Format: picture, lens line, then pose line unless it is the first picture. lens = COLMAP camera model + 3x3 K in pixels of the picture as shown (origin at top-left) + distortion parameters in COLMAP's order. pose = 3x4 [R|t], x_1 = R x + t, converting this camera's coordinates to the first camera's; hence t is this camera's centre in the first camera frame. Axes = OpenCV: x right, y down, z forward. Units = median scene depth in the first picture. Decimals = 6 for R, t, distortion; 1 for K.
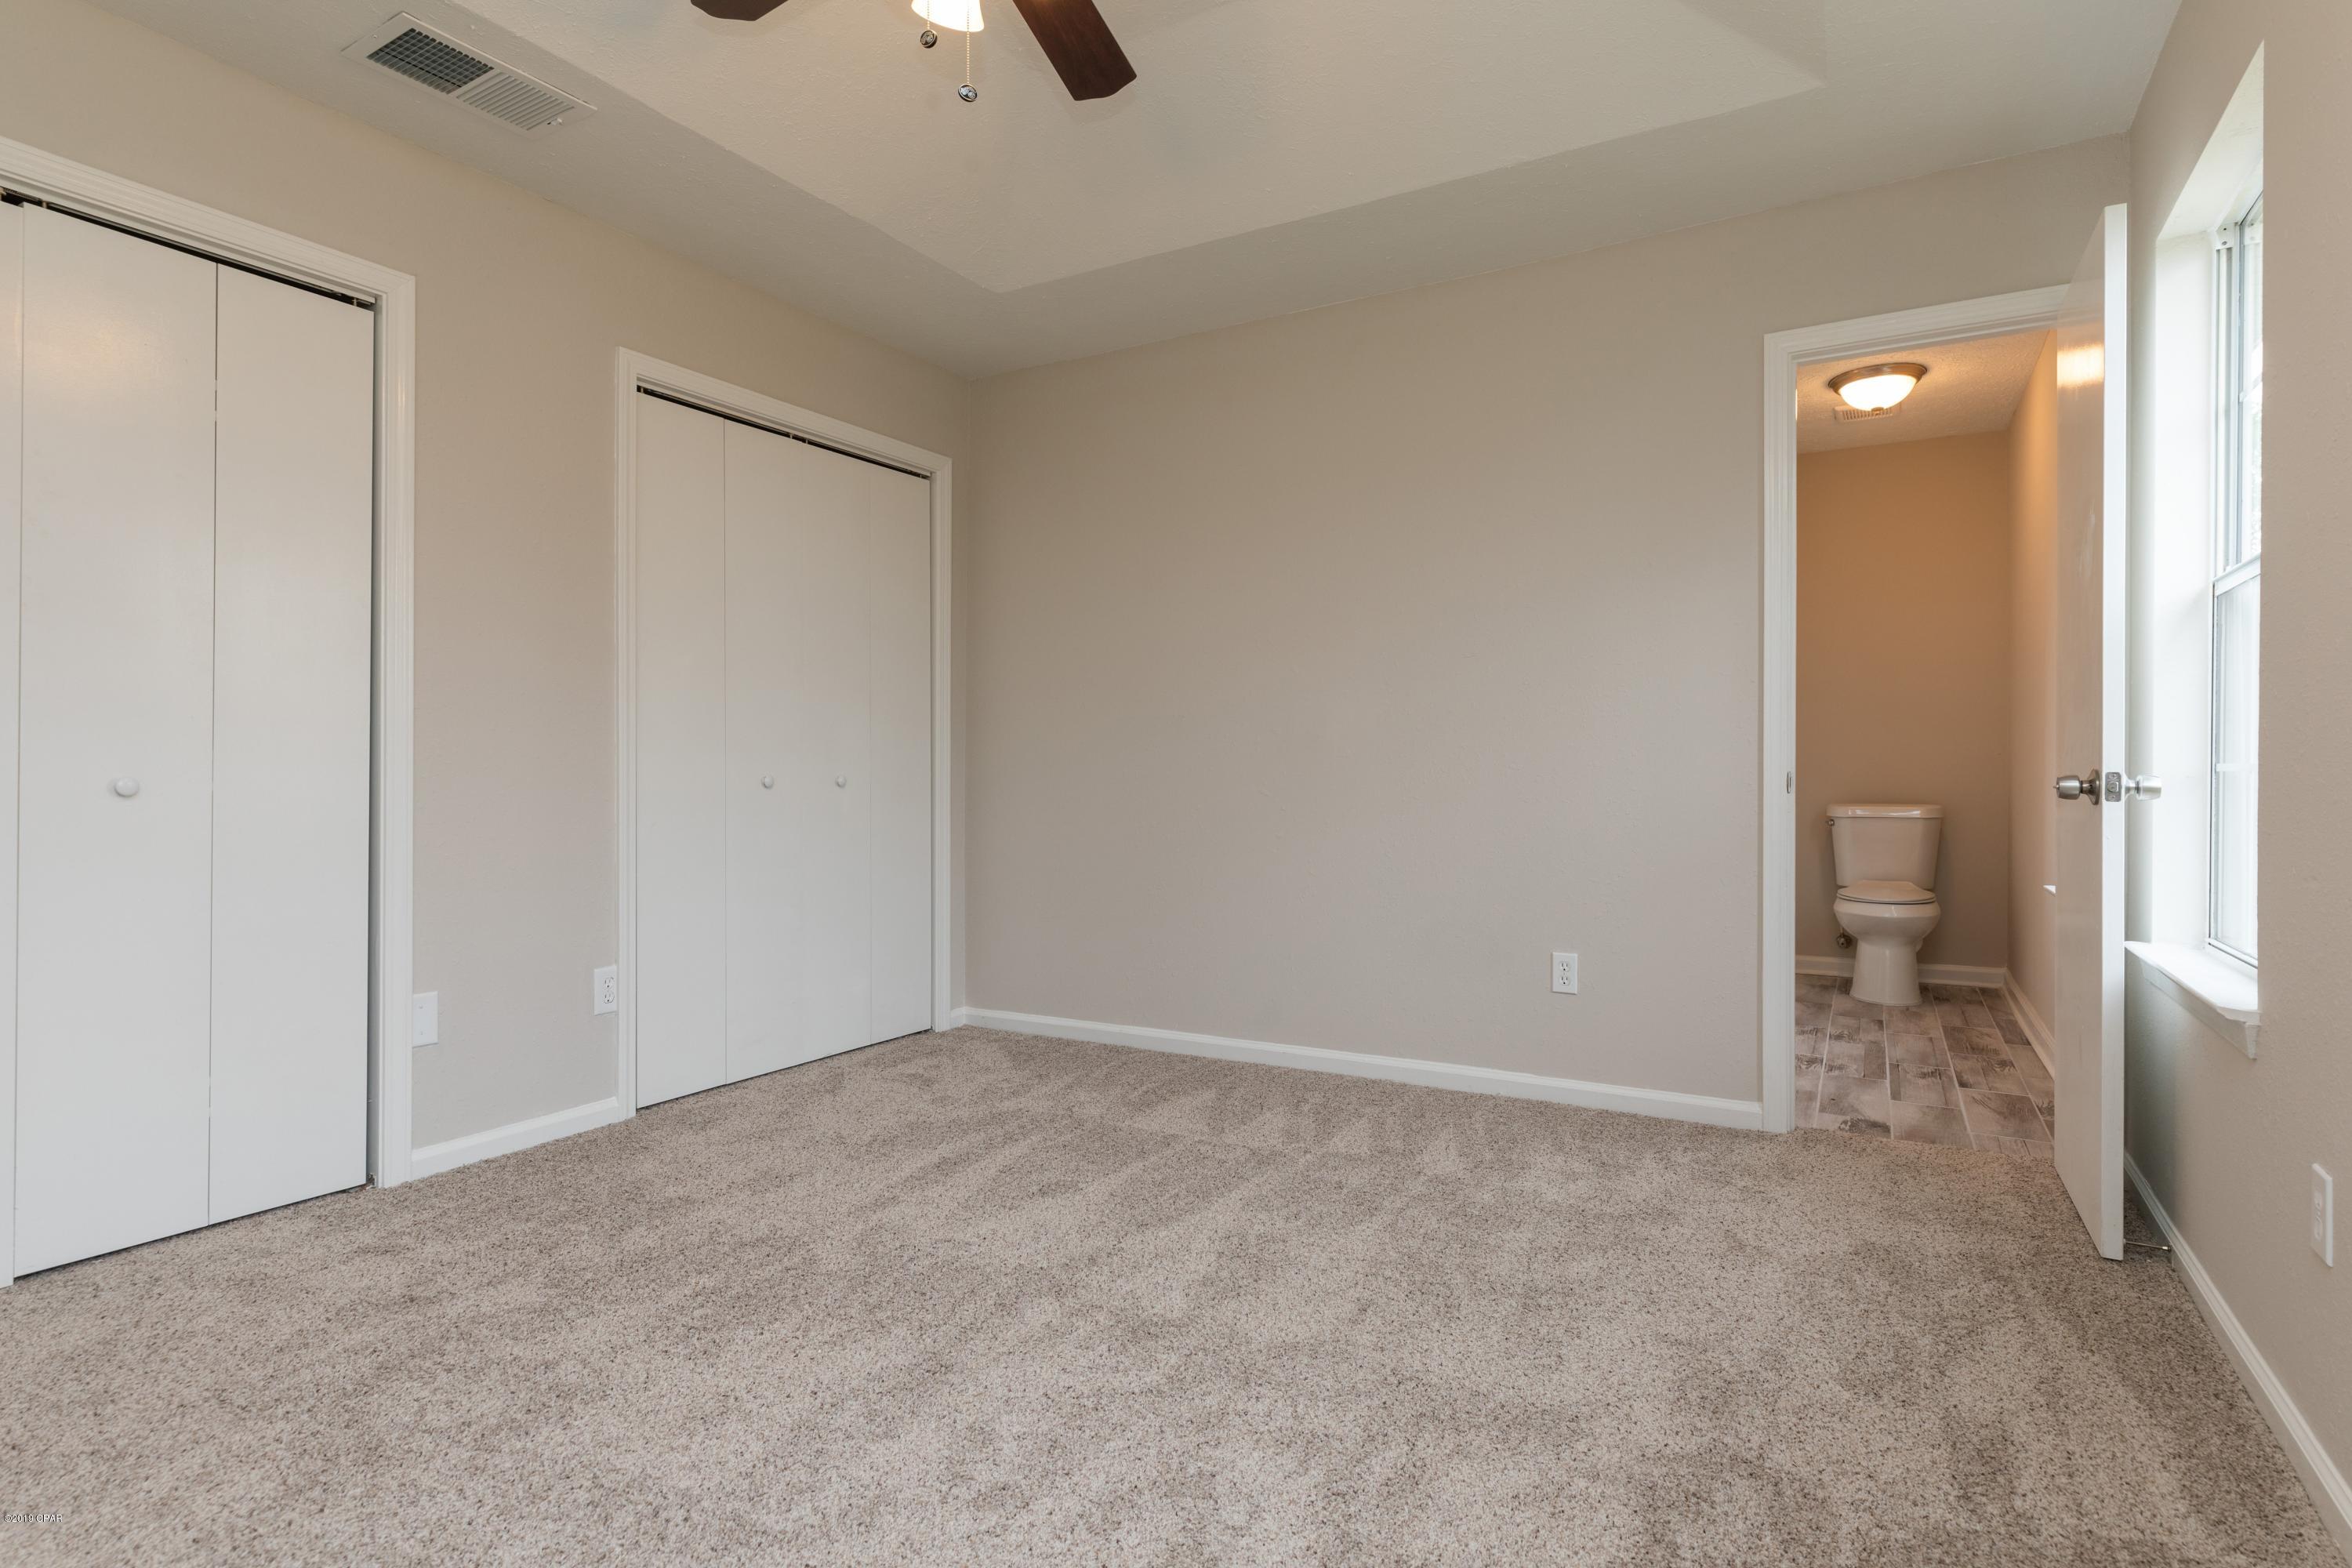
lens RADIAL K [[1211.0, 0, 1176.0], [0, 1211.0, 784.0], [0, 0, 1]] dist [-0.002465, -0.000290]
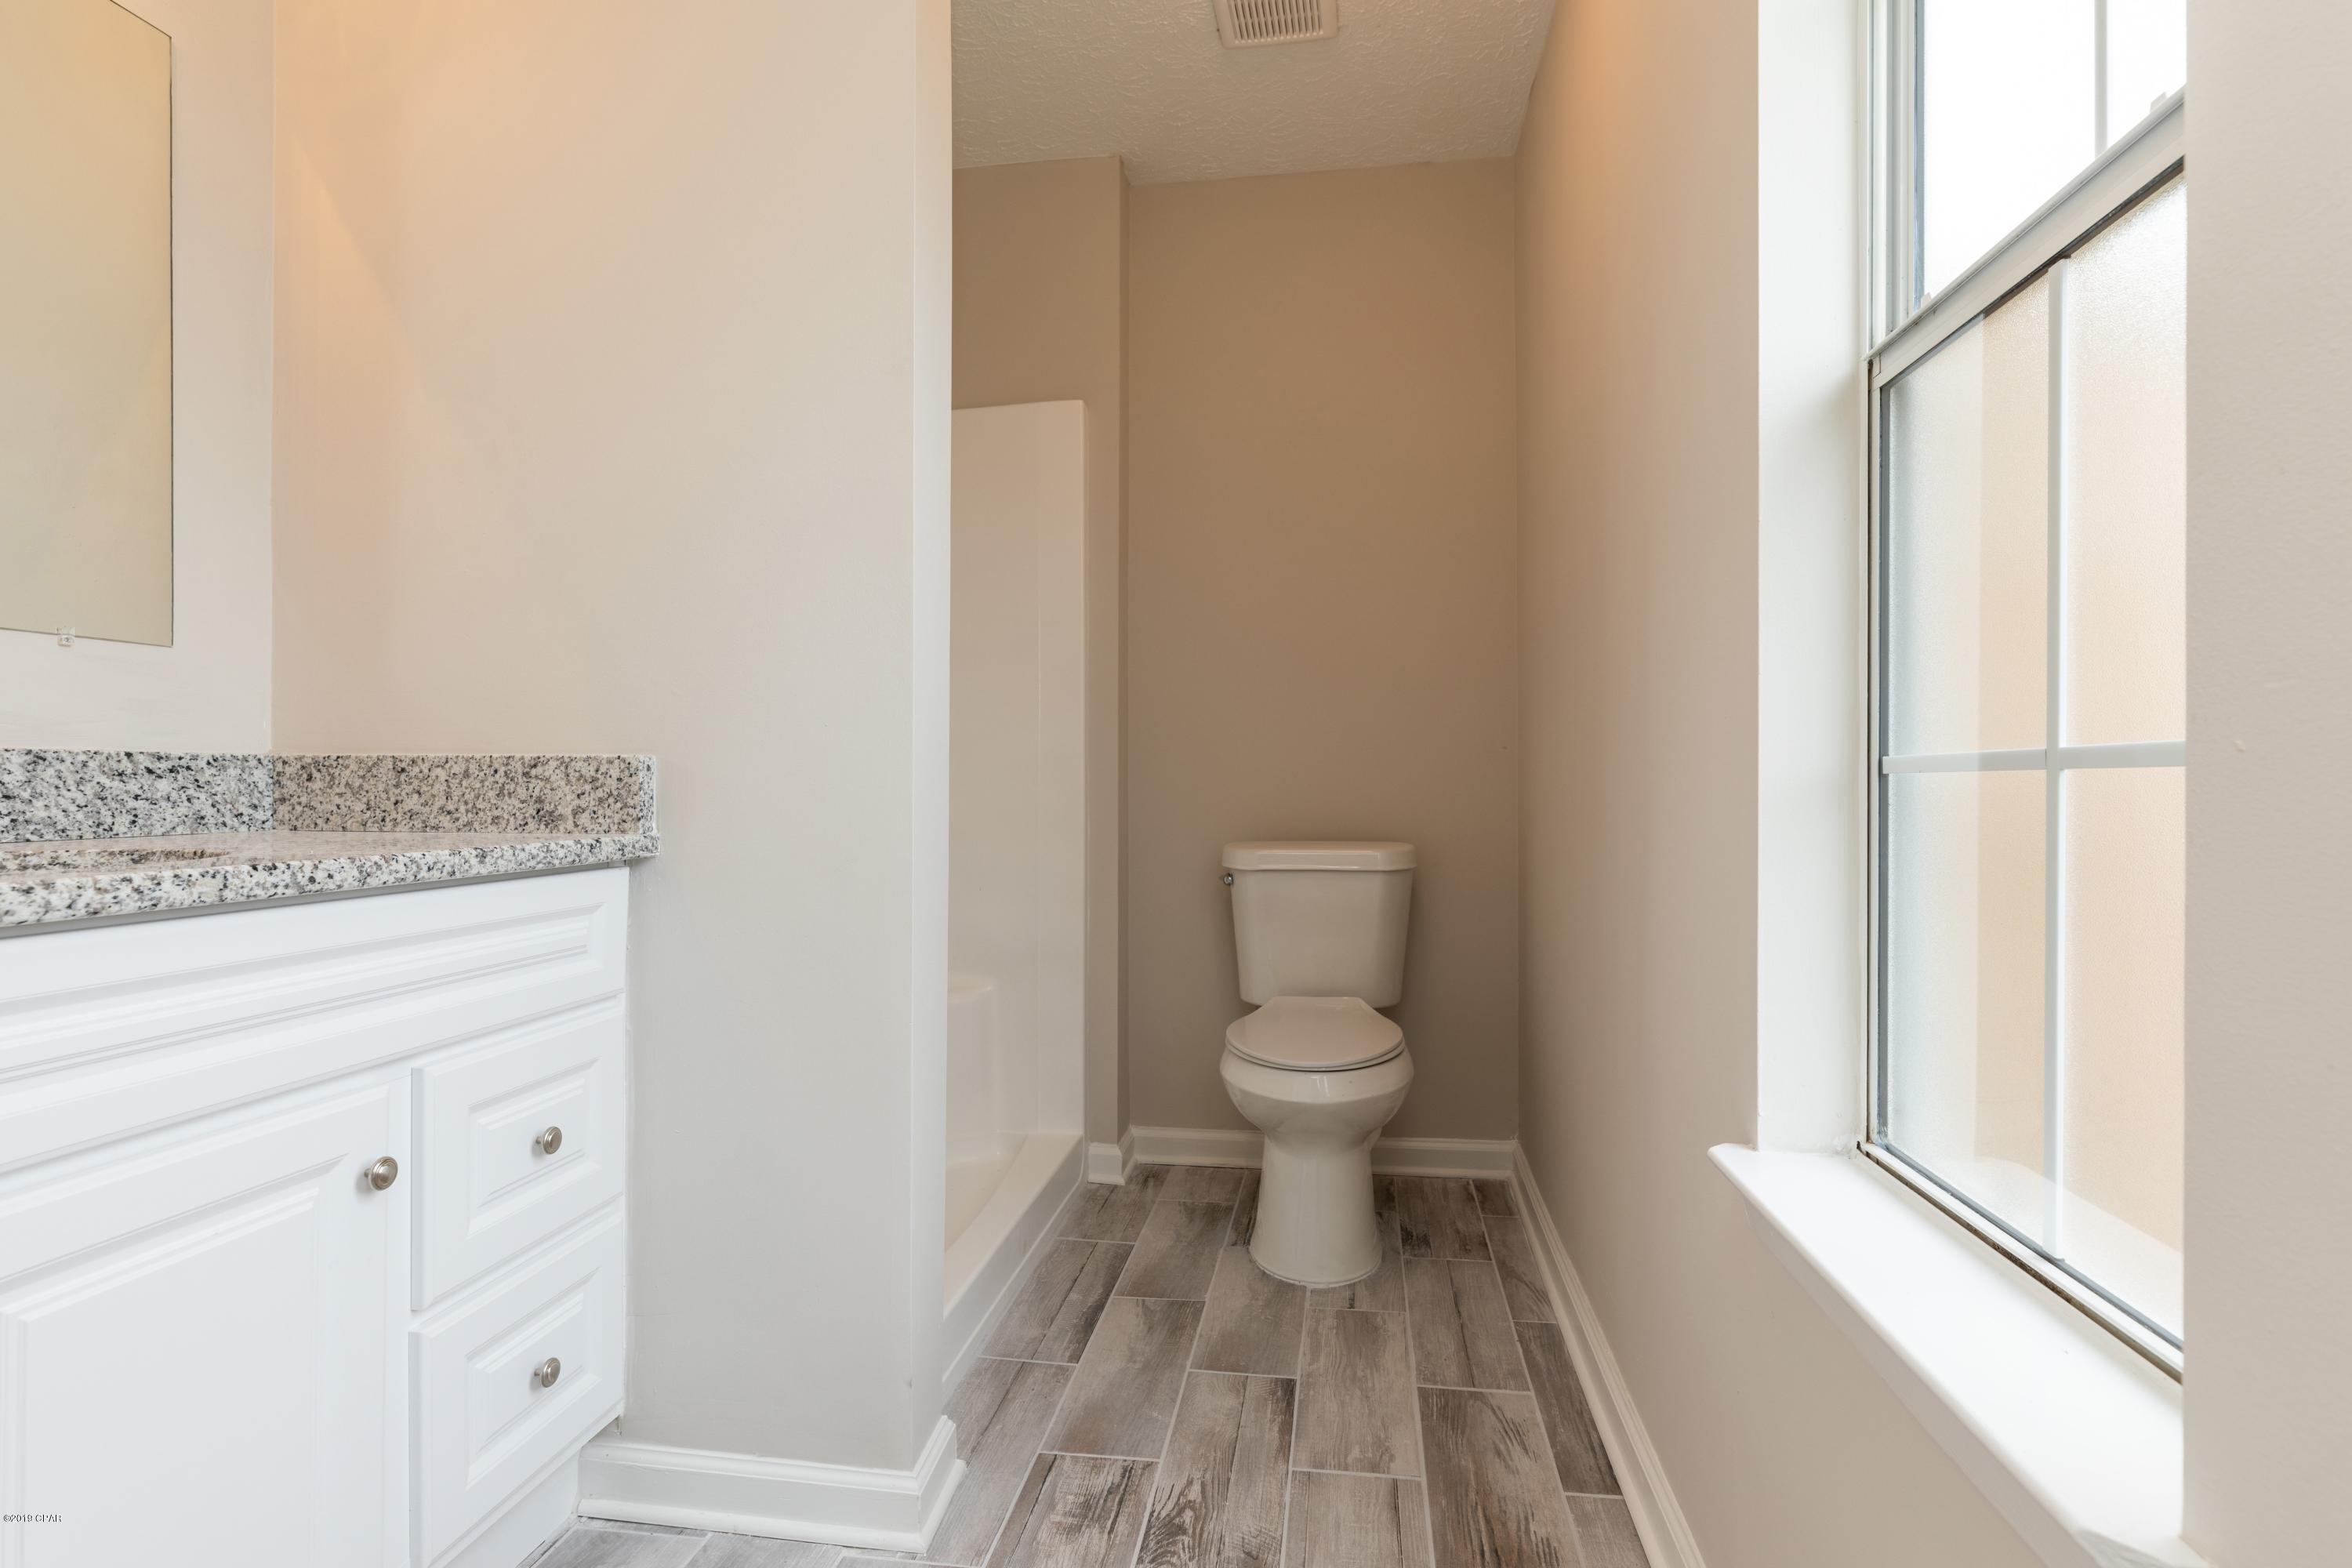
lens RADIAL K [[1186.2, 0, 1176.0], [0, 1186.2, 784.0], [0, 0, 1]] dist [-0.001561, -0.000492]
pose [[0.932016, 0.003964, 0.362396, 0.343981], [-0.000038, 0.999941, -0.010841, -0.003506], [-0.362417, 0.010090, 0.931961, 0.548169]]
